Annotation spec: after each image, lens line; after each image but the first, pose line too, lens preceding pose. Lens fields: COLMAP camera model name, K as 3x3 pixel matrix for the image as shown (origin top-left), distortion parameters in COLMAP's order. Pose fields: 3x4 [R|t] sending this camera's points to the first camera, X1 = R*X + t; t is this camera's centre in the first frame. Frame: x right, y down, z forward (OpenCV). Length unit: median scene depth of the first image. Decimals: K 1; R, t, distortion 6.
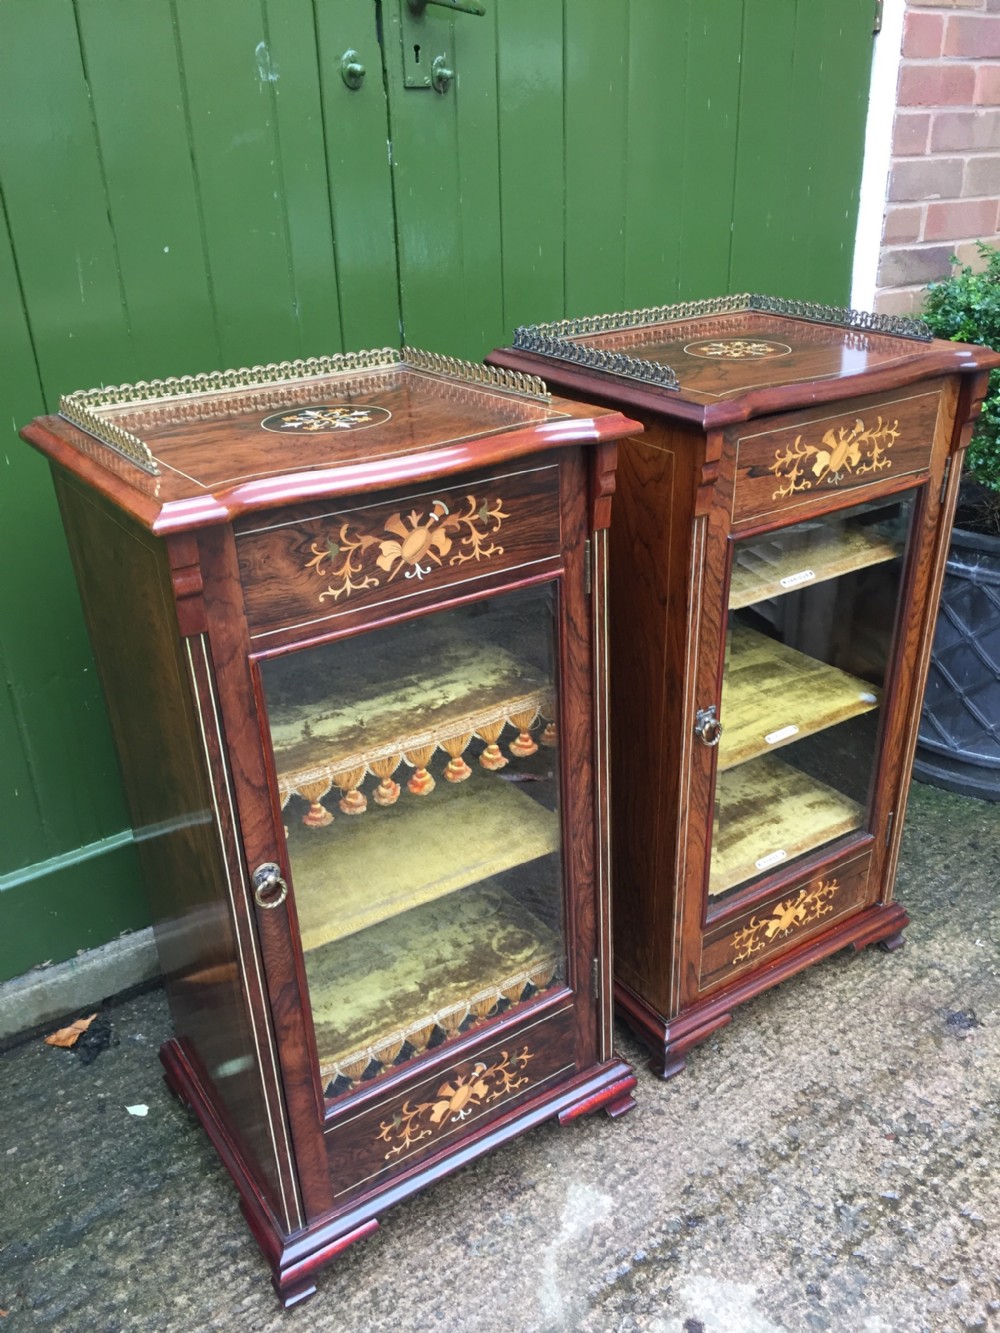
lens RADIAL K [[1161.1, 0, 513.3], [0, 1161.1, 665.2], [0, 0, 1]] dist [0.072861, -0.115534]
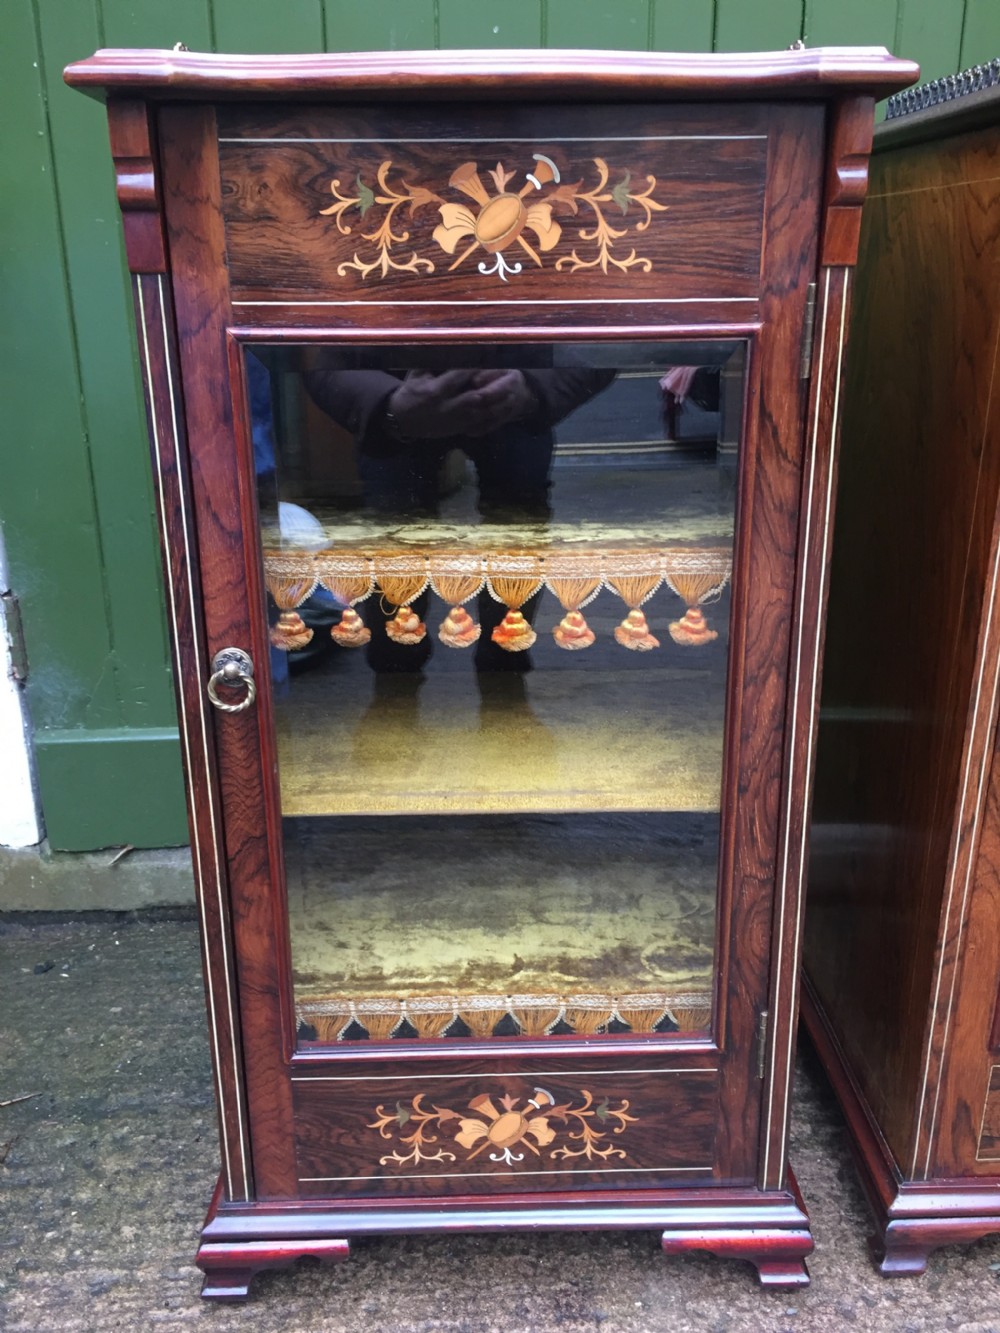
lens RADIAL K [[1161.1, 0, 499.7], [0, 1161.1, 661.8], [0, 0, 1]] dist [0.072861, -0.115534]
pose [[0.840724, 0.195053, -0.505112, 0.246299], [-0.250087, 0.967280, -0.042730, 0.137488], [0.480250, 0.162245, 0.861996, 0.367248]]
